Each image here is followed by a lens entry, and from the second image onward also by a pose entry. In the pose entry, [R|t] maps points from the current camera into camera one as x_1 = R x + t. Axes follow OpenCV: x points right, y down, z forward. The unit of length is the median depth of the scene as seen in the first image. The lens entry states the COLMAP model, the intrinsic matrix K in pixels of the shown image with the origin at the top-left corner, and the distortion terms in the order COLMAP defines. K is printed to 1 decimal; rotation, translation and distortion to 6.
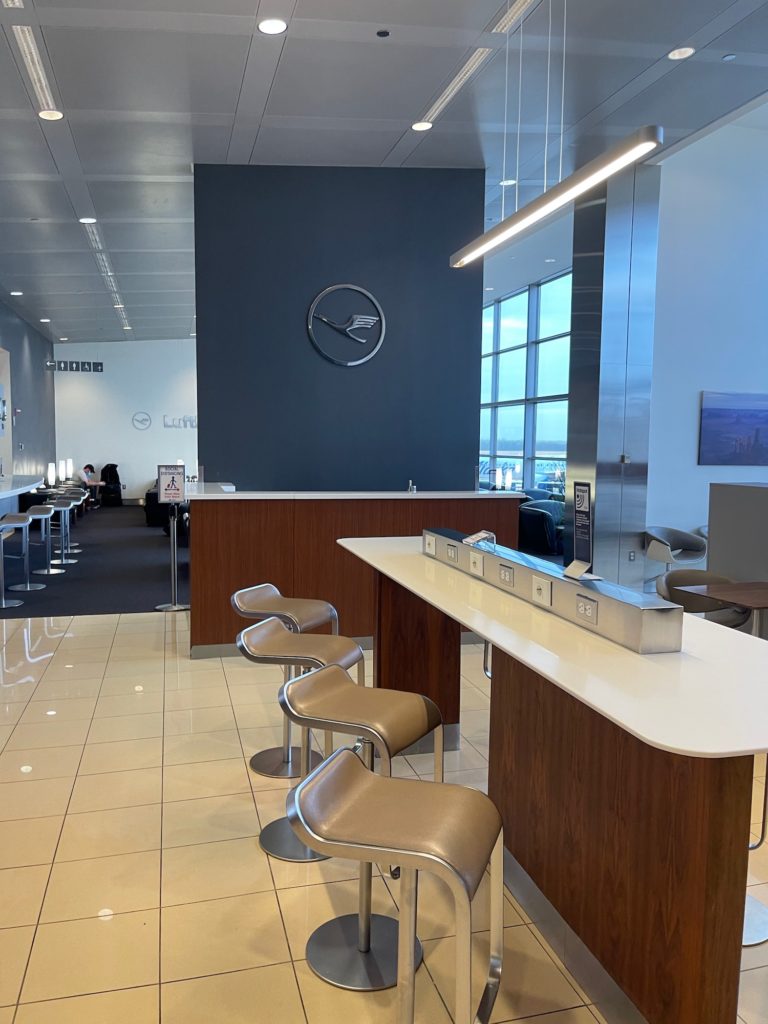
lens RADIAL K [[784.6, 0, 384.0], [0, 784.6, 512.0], [0, 0, 1]] dist [-0.057641, -0.001701]
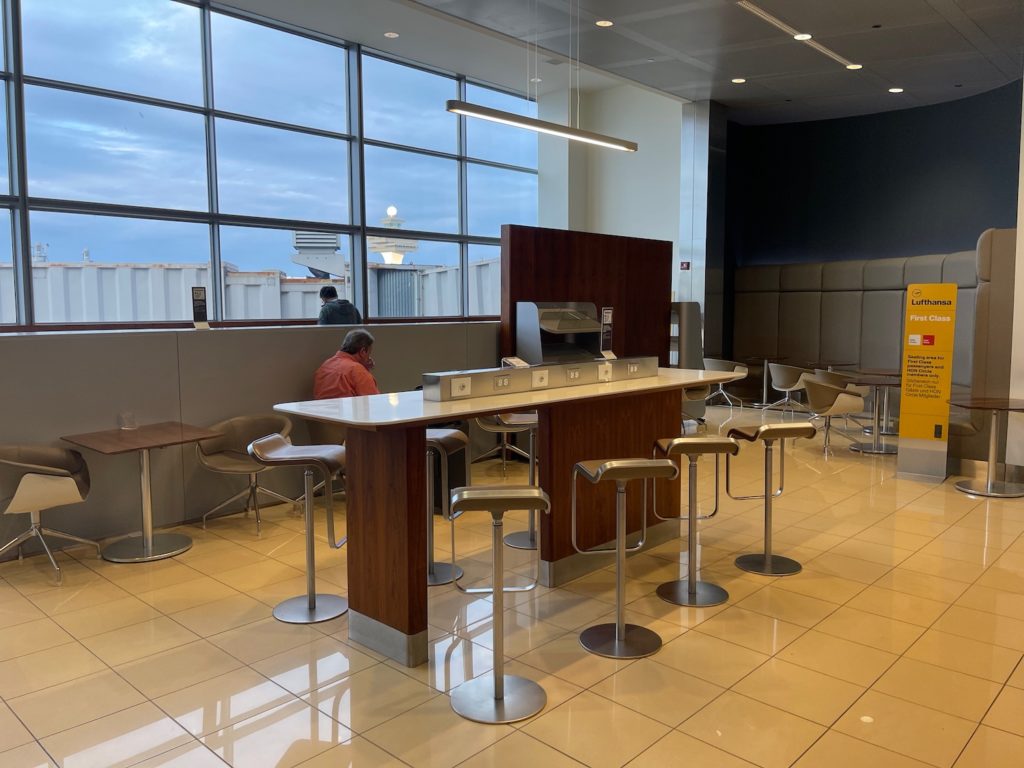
lens RADIAL K [[784.6, 0, 512.0], [0, 784.6, 384.0], [0, 0, 1]] dist [-0.057641, -0.001701]
pose [[-0.521235, -0.093385, 0.848288, -1.041877], [0.083054, 0.983726, 0.159328, -0.133078], [-0.849362, 0.153501, -0.504996, 1.848485]]
